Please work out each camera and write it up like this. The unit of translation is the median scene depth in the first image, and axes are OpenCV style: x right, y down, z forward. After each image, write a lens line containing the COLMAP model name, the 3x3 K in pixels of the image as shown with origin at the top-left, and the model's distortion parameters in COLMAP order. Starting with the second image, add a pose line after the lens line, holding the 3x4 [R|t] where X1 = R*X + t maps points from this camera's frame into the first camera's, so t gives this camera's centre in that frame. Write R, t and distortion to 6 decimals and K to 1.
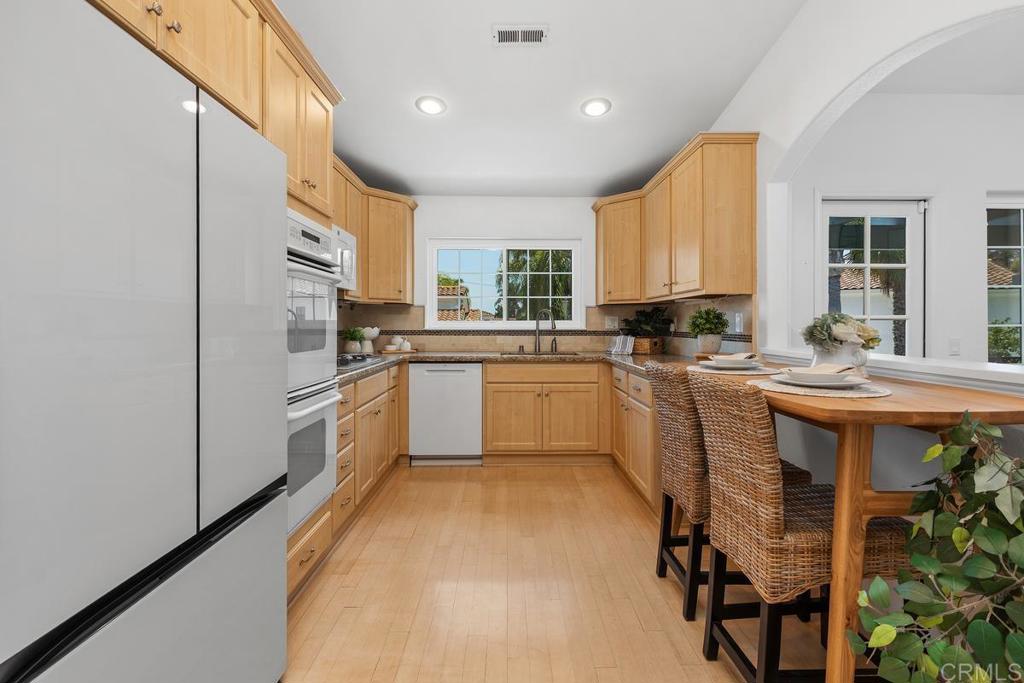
lens RADIAL K [[482.2, 0, 510.6], [0, 482.2, 326.5], [0, 0, 1]] dist [-0.000676, -0.000017]
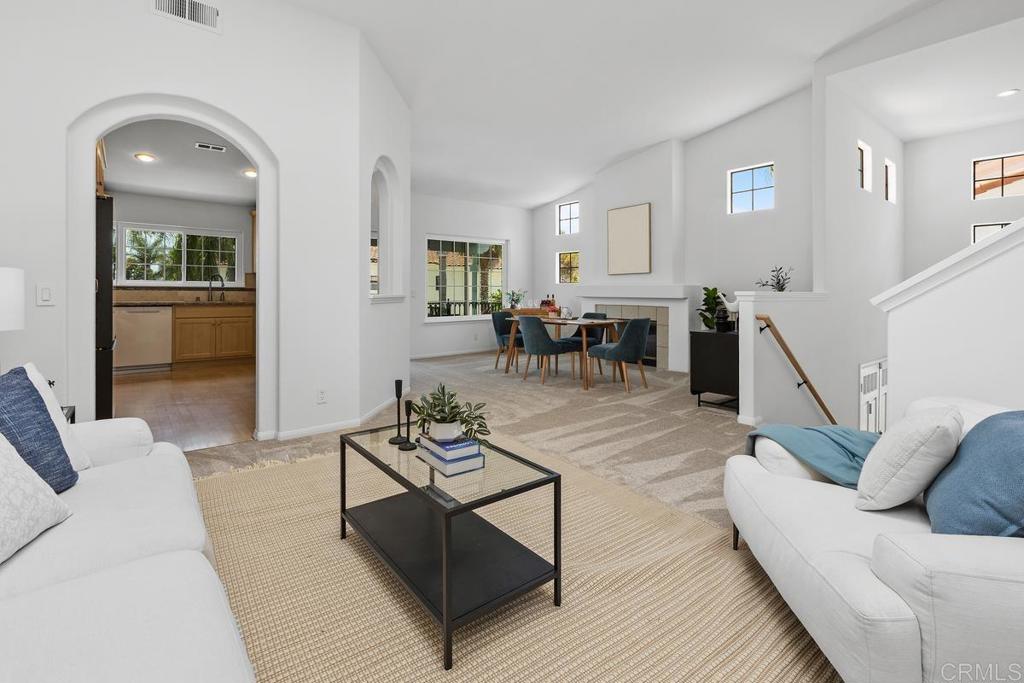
lens RADIAL K [[483.0, 0, 512.5], [0, 483.0, 294.3], [0, 0, 1]] dist [0.000703, 0.000144]
pose [[0.791941, 0.001226, 0.610596, -0.143968], [-0.000680, 0.999999, -0.001127, 0.035977], [-0.610597, 0.000477, 0.791941, -0.977996]]
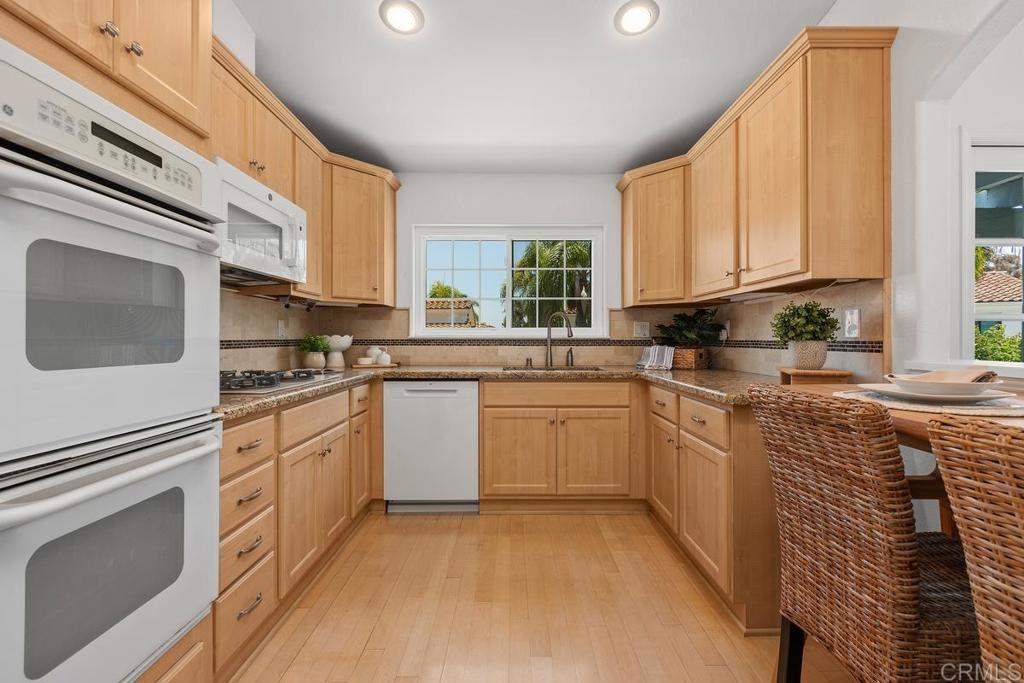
lens RADIAL K [[456.9, 0, 512.1], [0, 456.9, 335.8], [0, 0, 1]] dist [-0.002096, -0.000049]
pose [[0.999941, -0.000271, -0.010887, 0.002352], [0.000137, 0.999924, -0.012298, 0.012854], [0.010890, 0.012295, 0.999865, 0.265372]]
